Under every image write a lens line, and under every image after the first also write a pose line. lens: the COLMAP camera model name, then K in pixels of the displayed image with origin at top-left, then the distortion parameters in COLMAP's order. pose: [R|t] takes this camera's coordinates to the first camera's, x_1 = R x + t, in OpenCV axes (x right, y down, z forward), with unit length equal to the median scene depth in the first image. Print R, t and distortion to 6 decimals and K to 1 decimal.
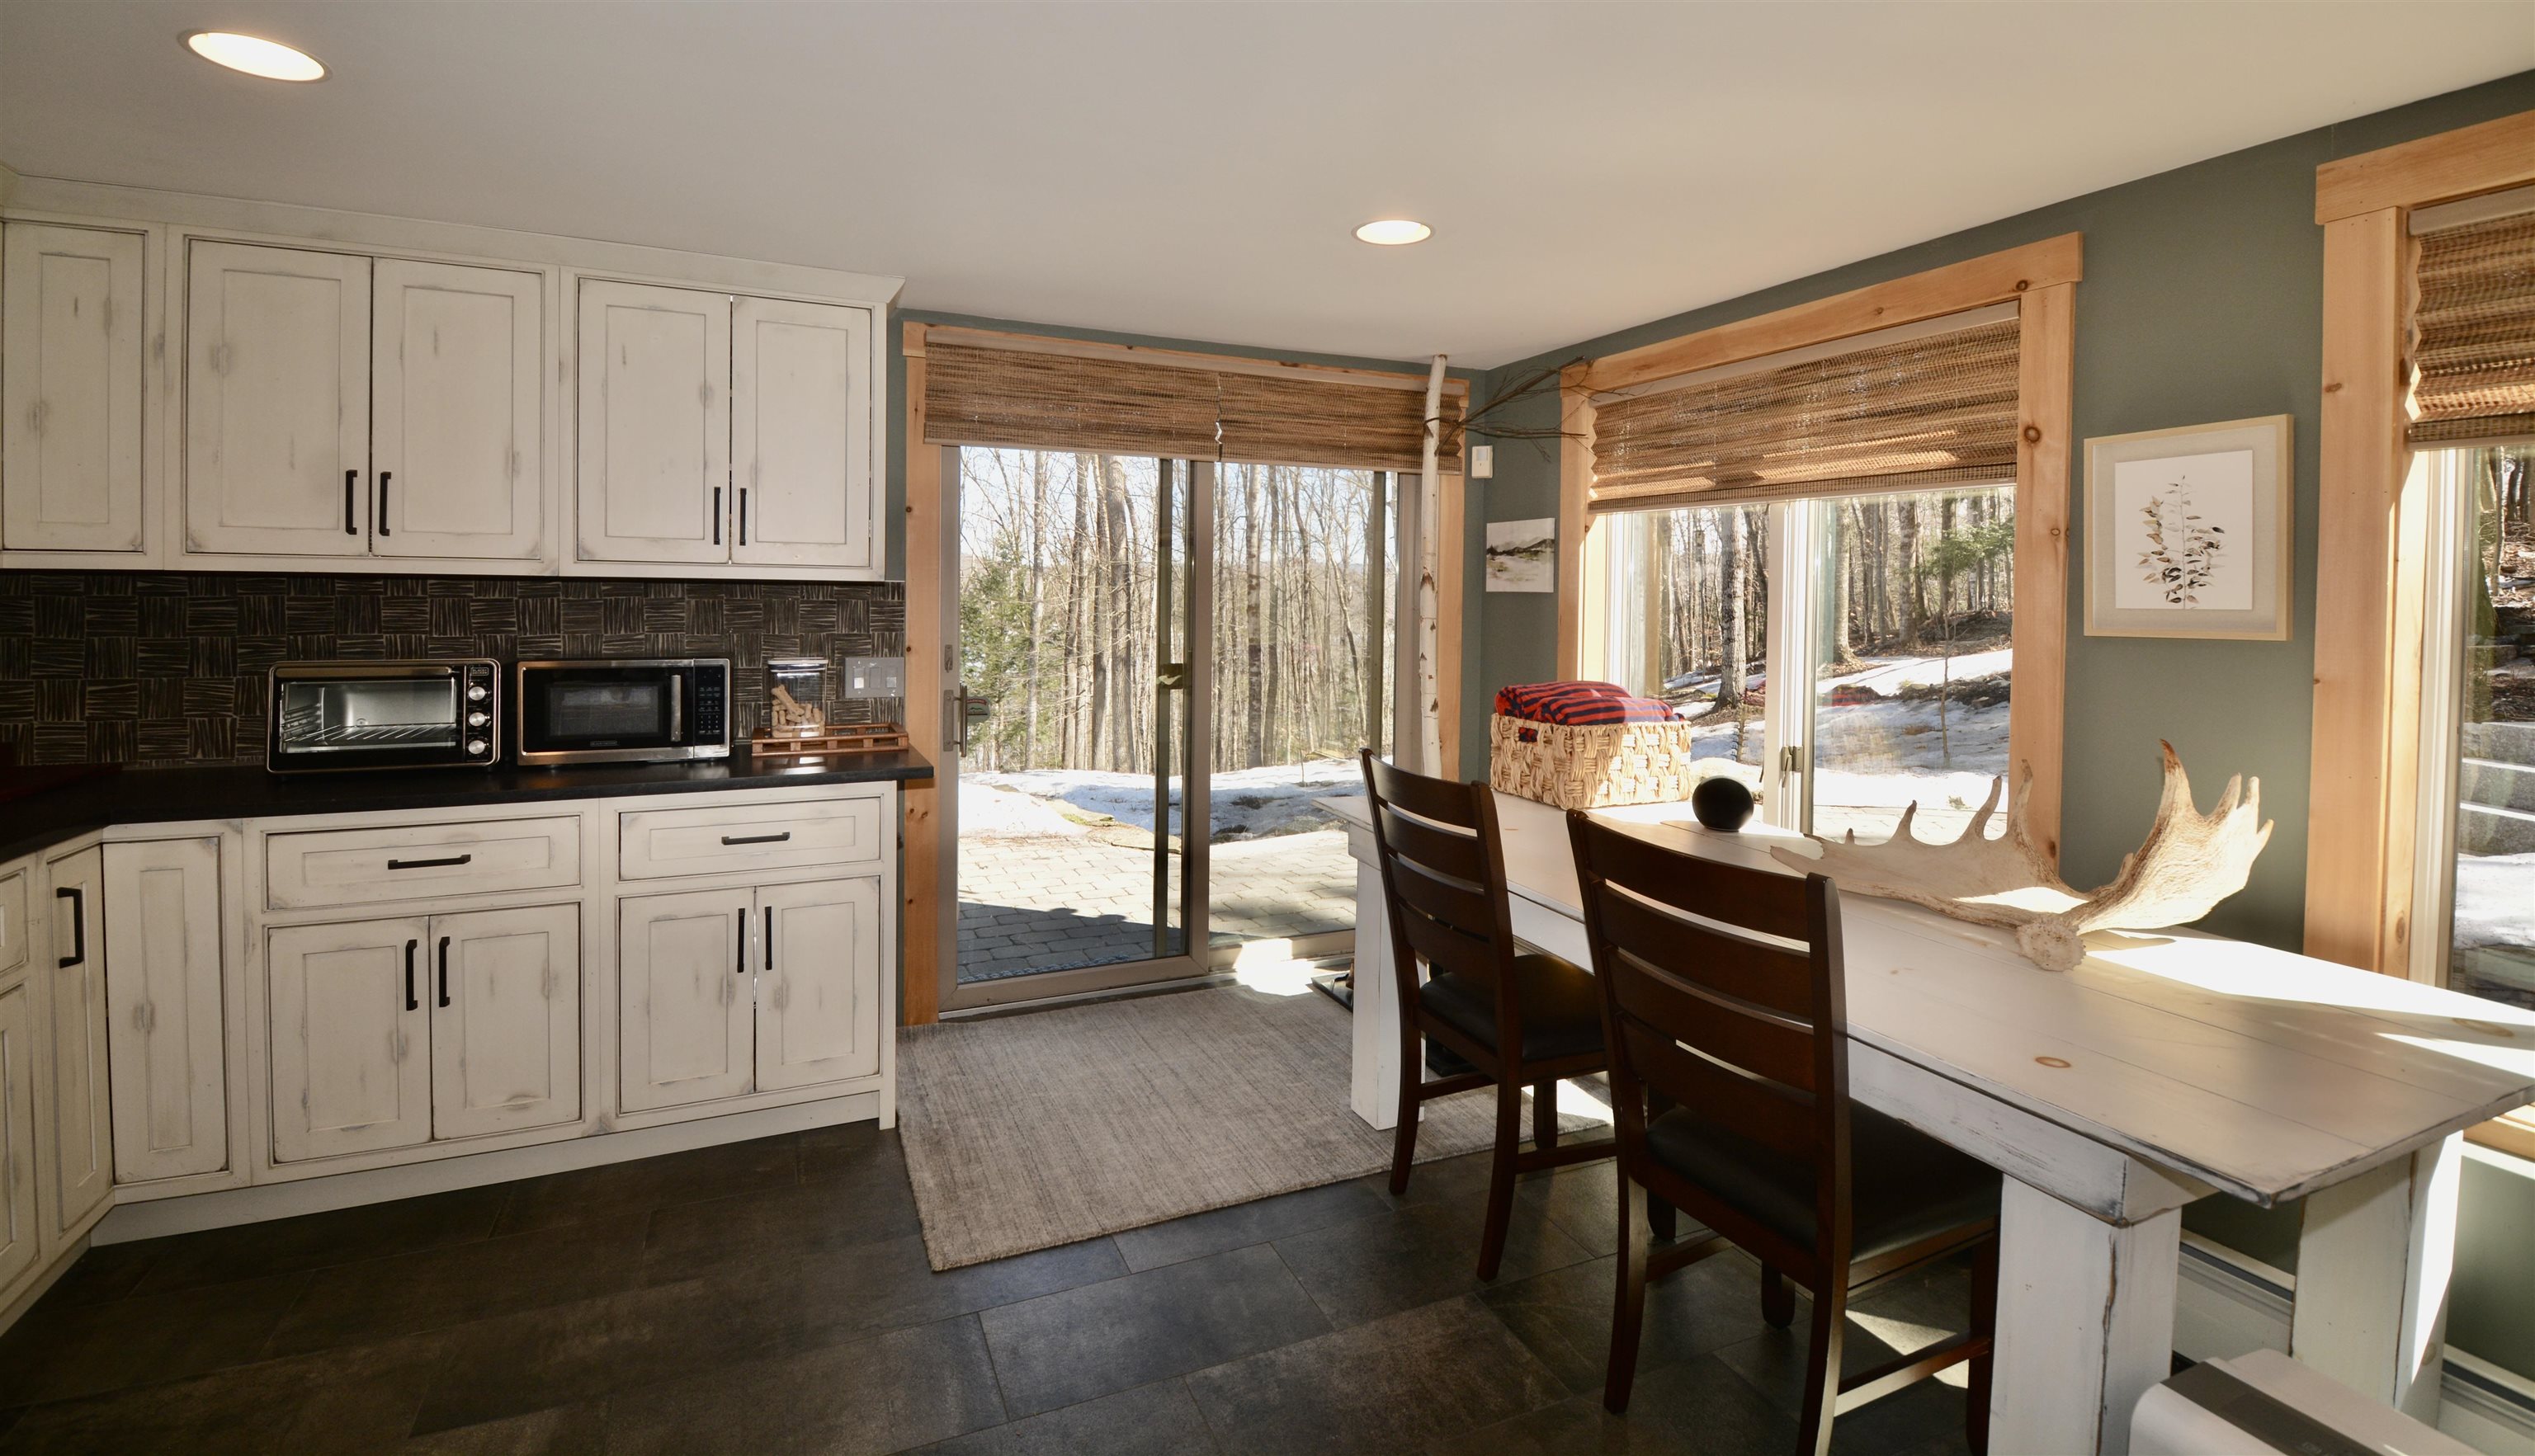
lens RADIAL K [[1102.5, 0, 1262.9], [0, 1102.5, 613.3], [0, 0, 1]] dist [-0.026474, -0.002560]
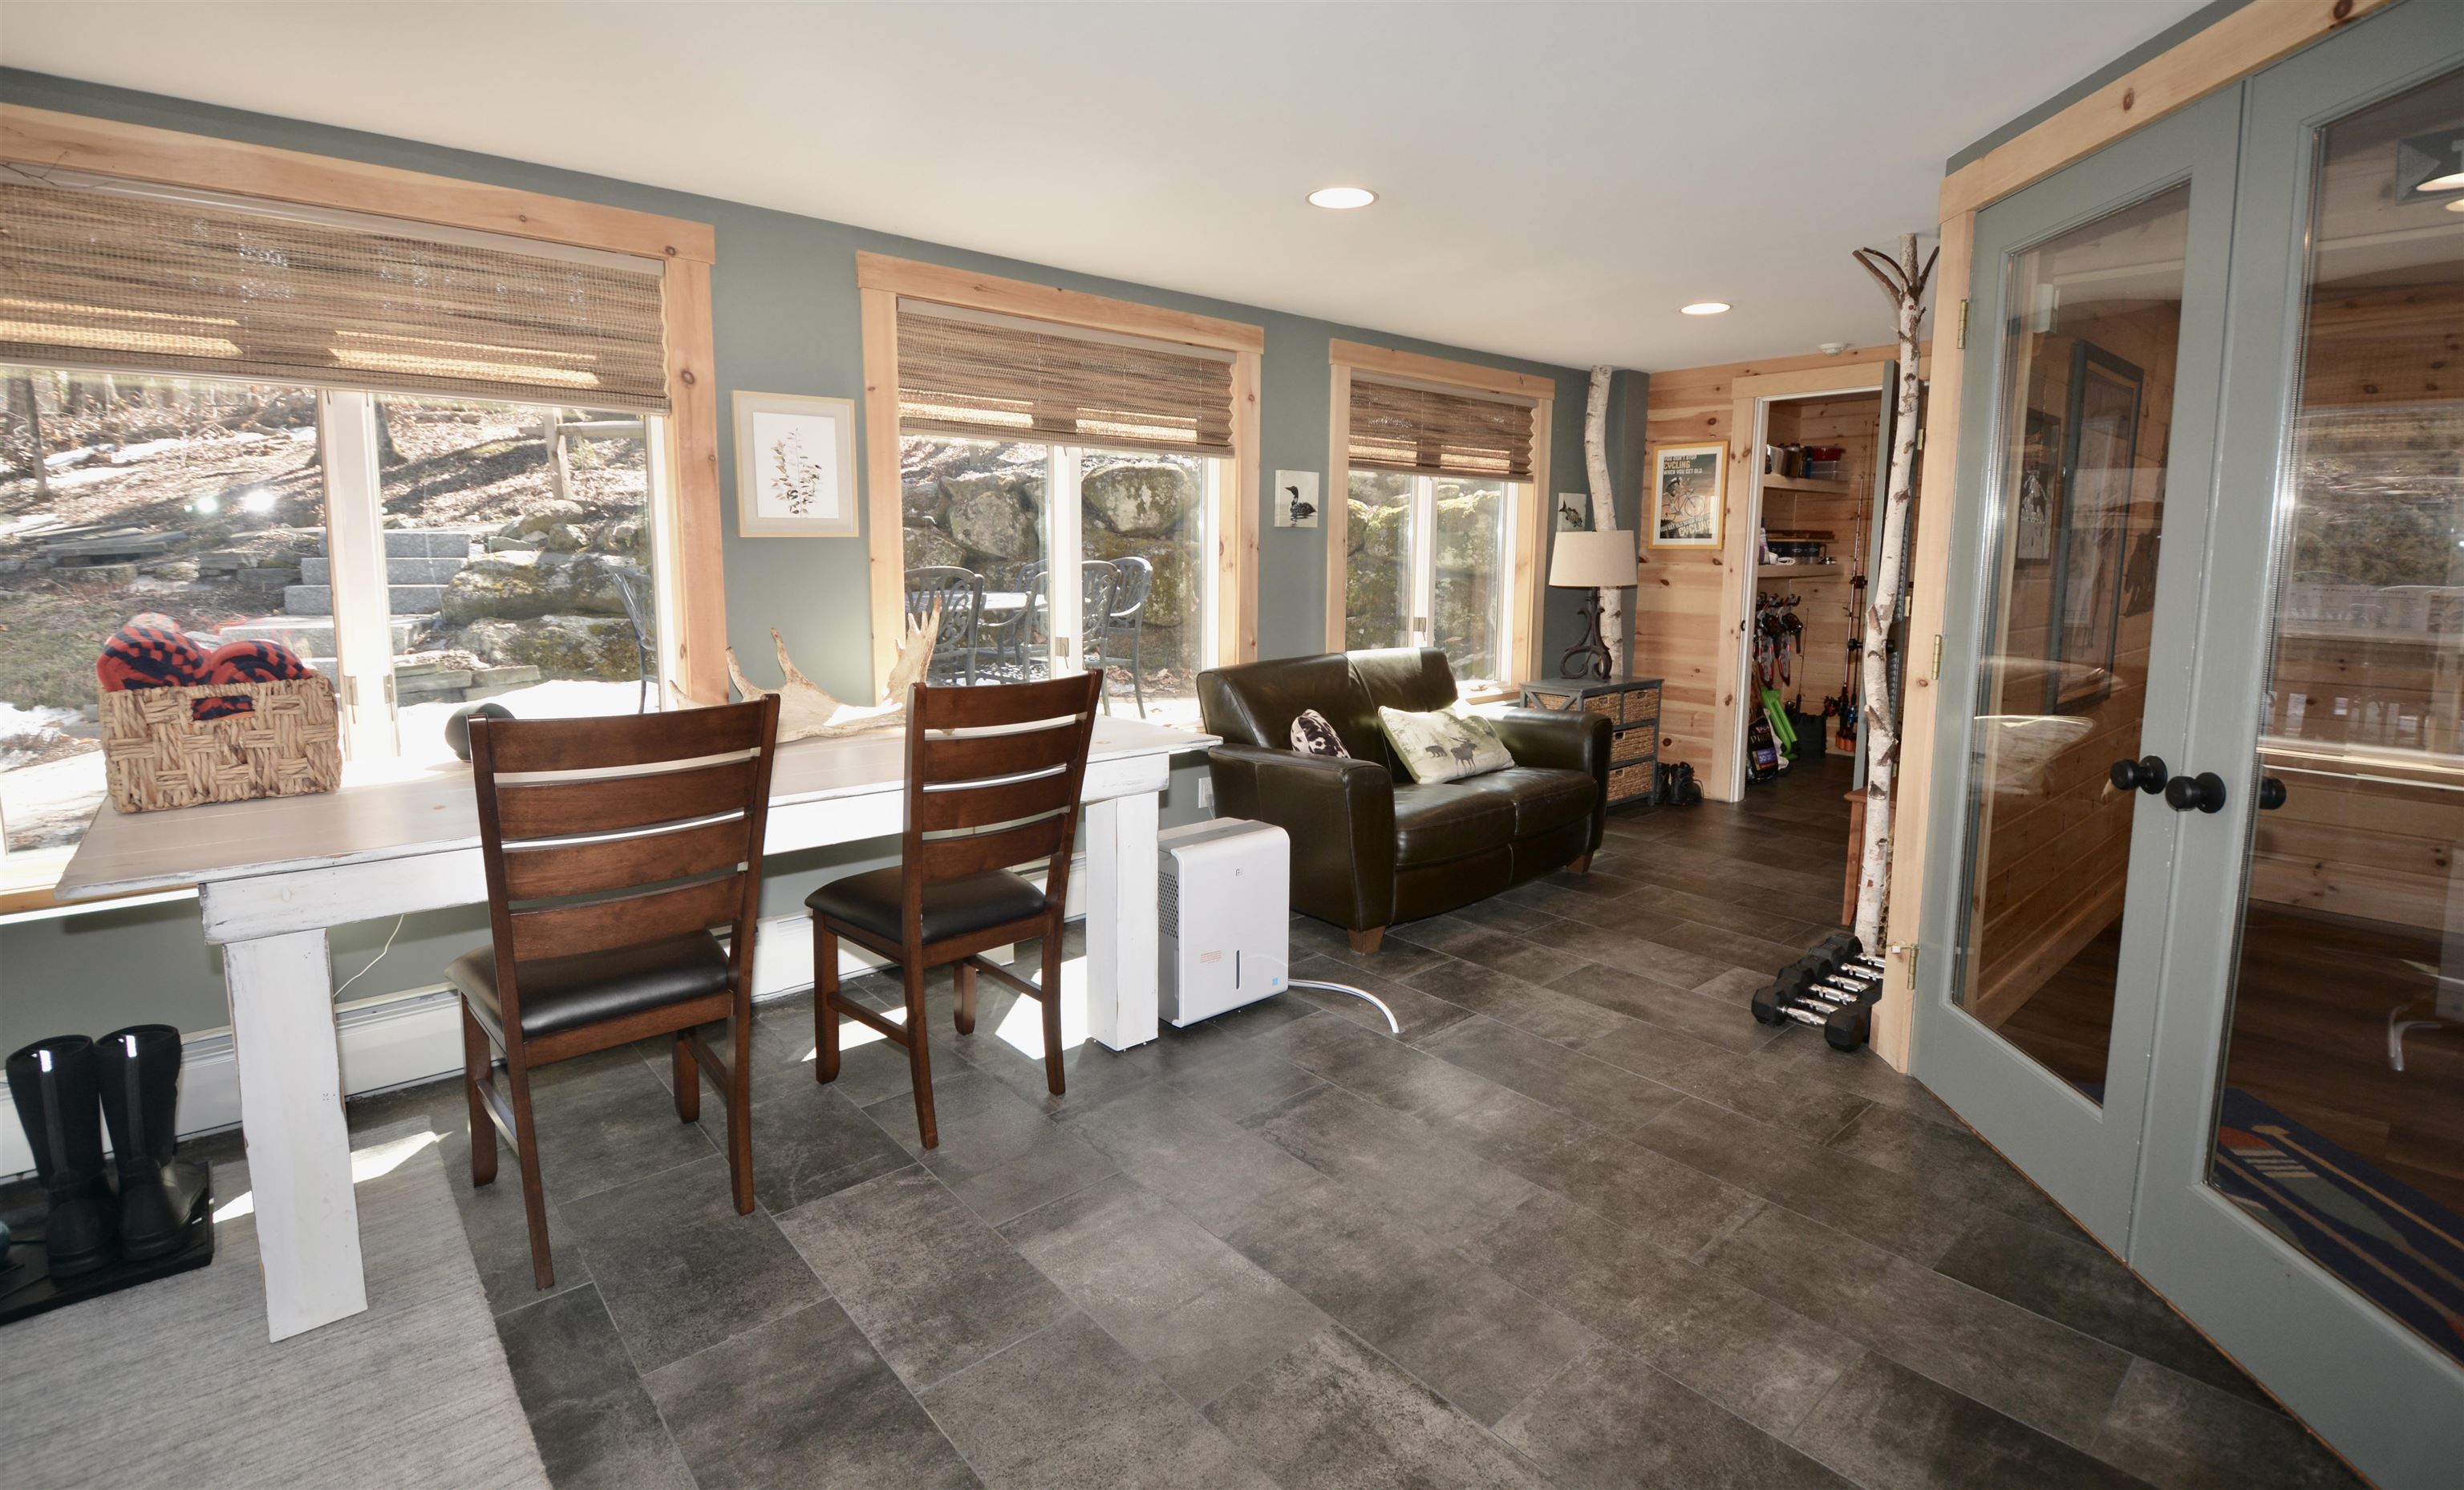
lens RADIAL K [[1132.9, 0, 1223.9], [0, 1132.9, 674.7], [0, 0, 1]] dist [-0.005993, -0.002732]
pose [[-0.299244, -0.119447, 0.946671, -0.680452], [0.010982, 0.991637, 0.128592, 0.013081], [-0.954113, 0.048876, -0.295430, 0.730753]]
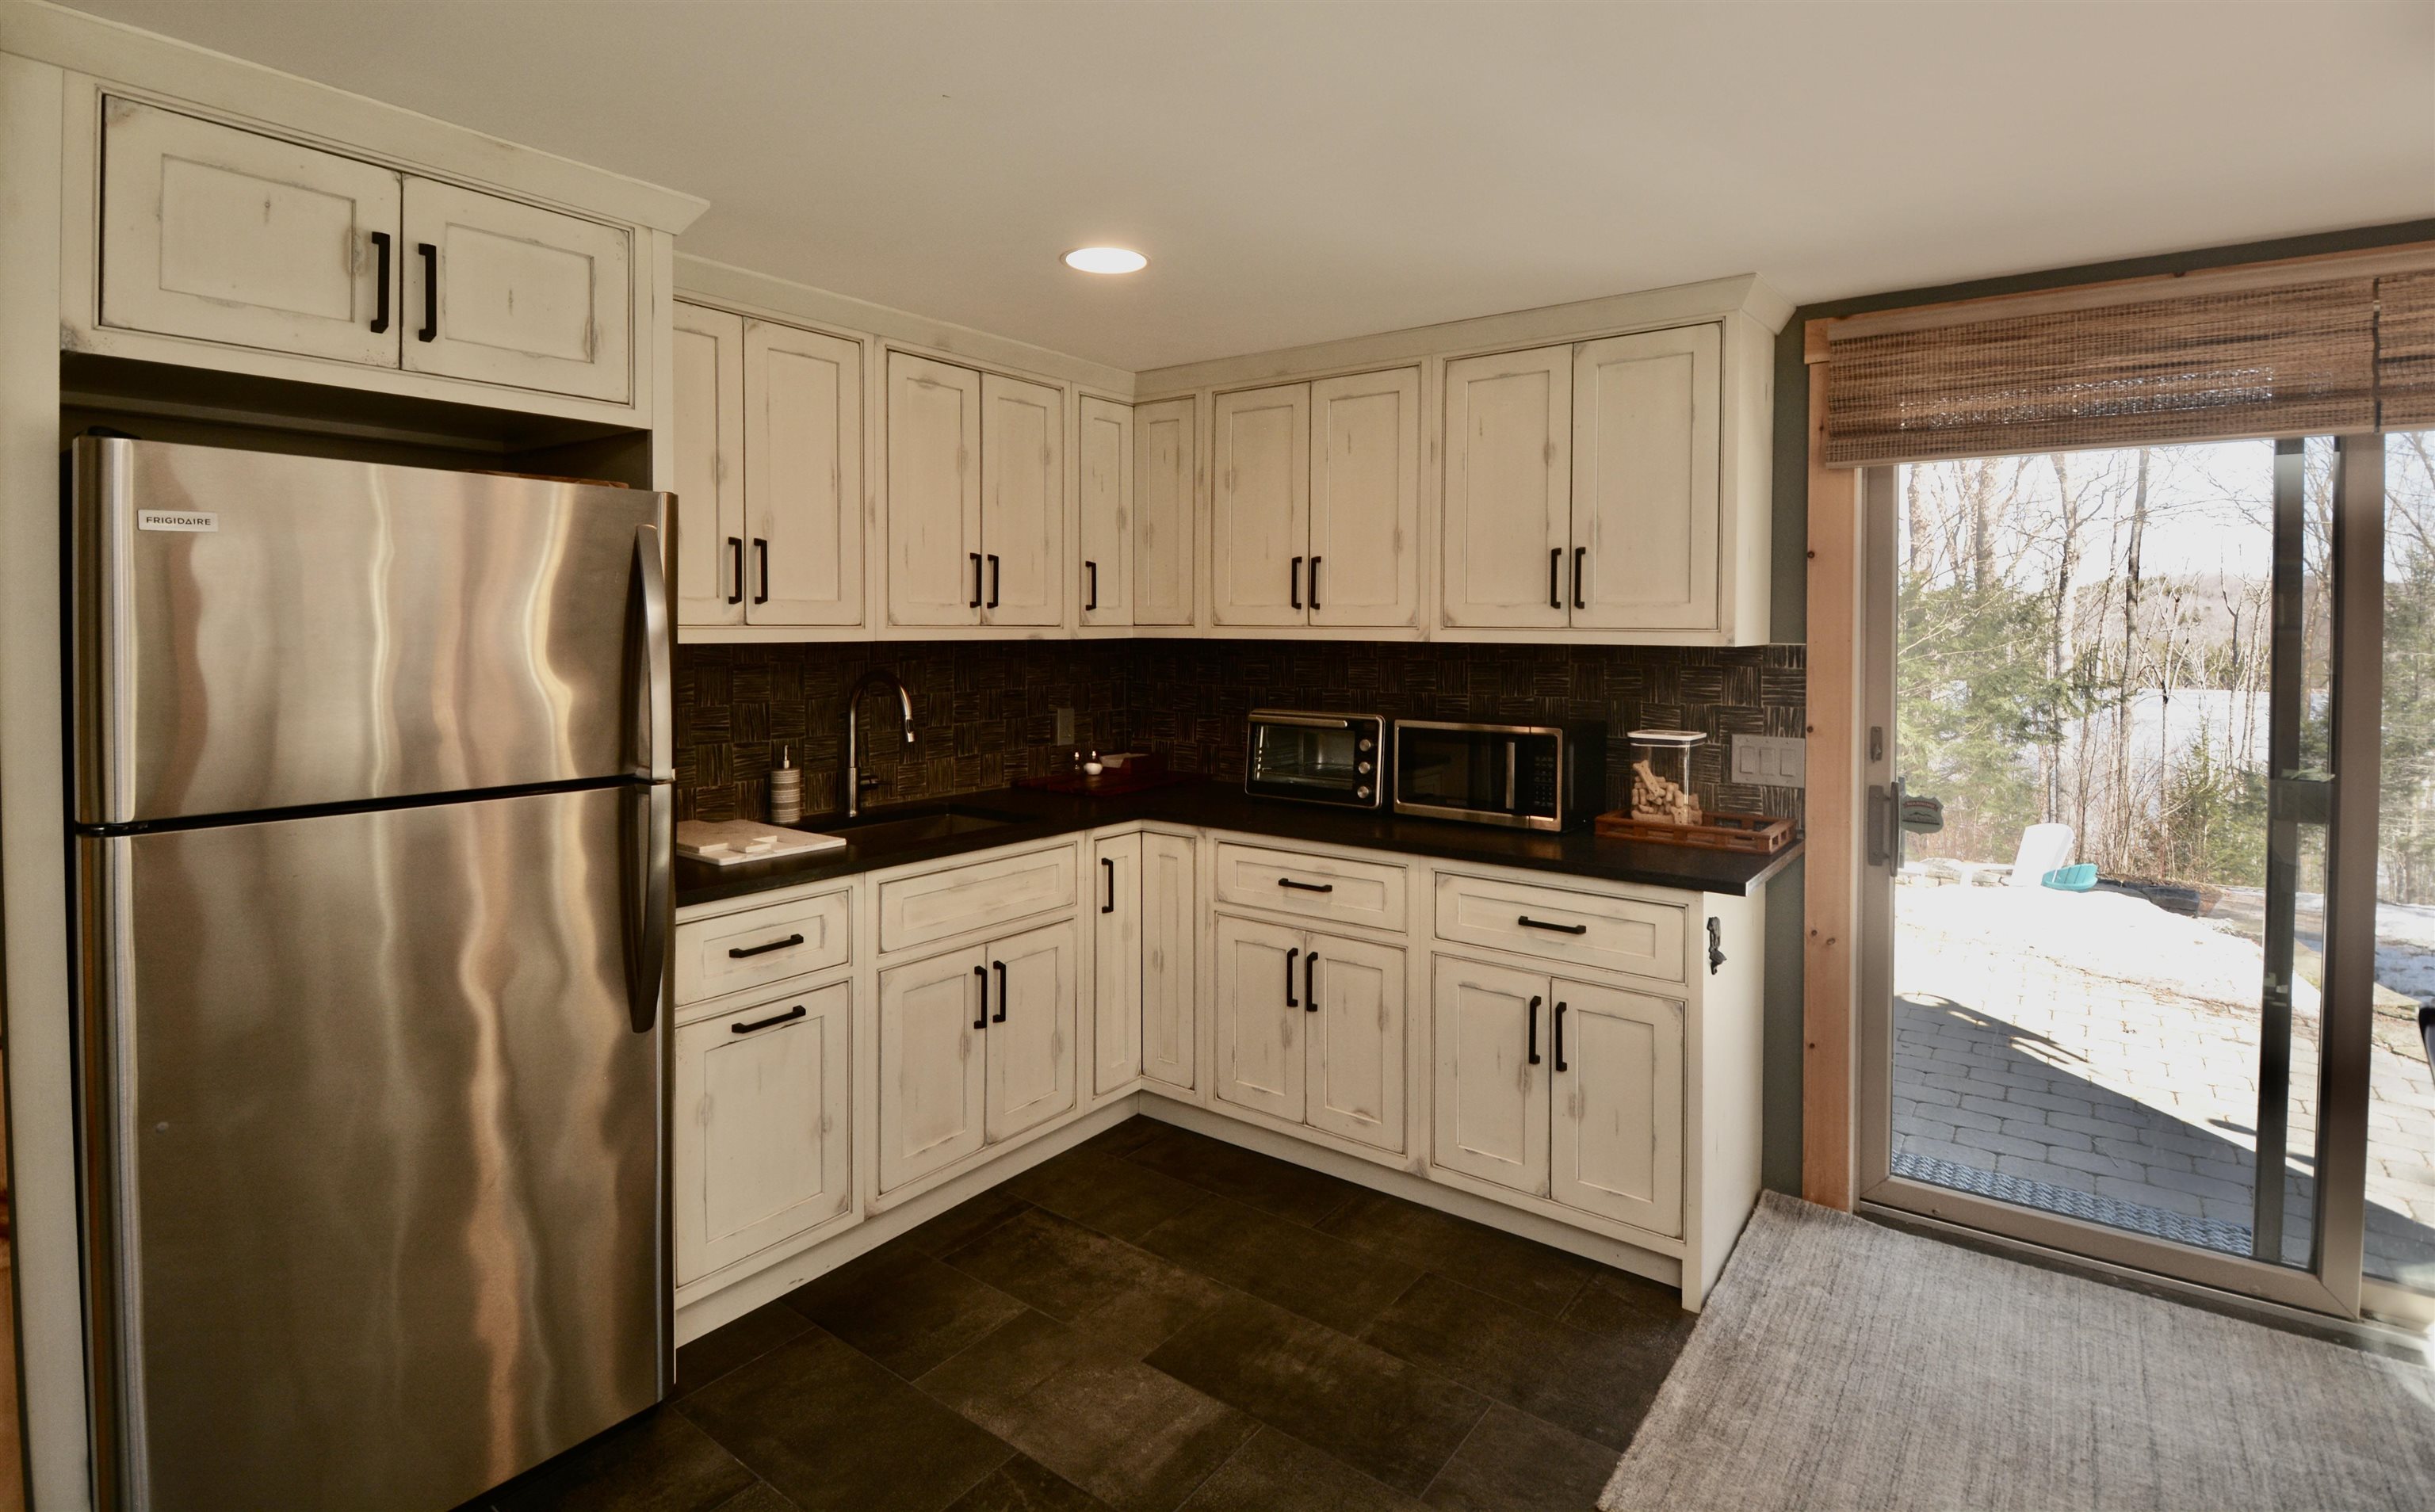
lens RADIAL K [[1139.5, 0, 1236.9], [0, 1139.5, 642.5], [0, 0, 1]] dist [-0.000825, -0.009590]
pose [[0.494325, 0.002195, -0.869275, 0.247985], [-0.014317, 0.999882, -0.005617, -0.025184], [0.869159, 0.015222, 0.494298, 0.286665]]
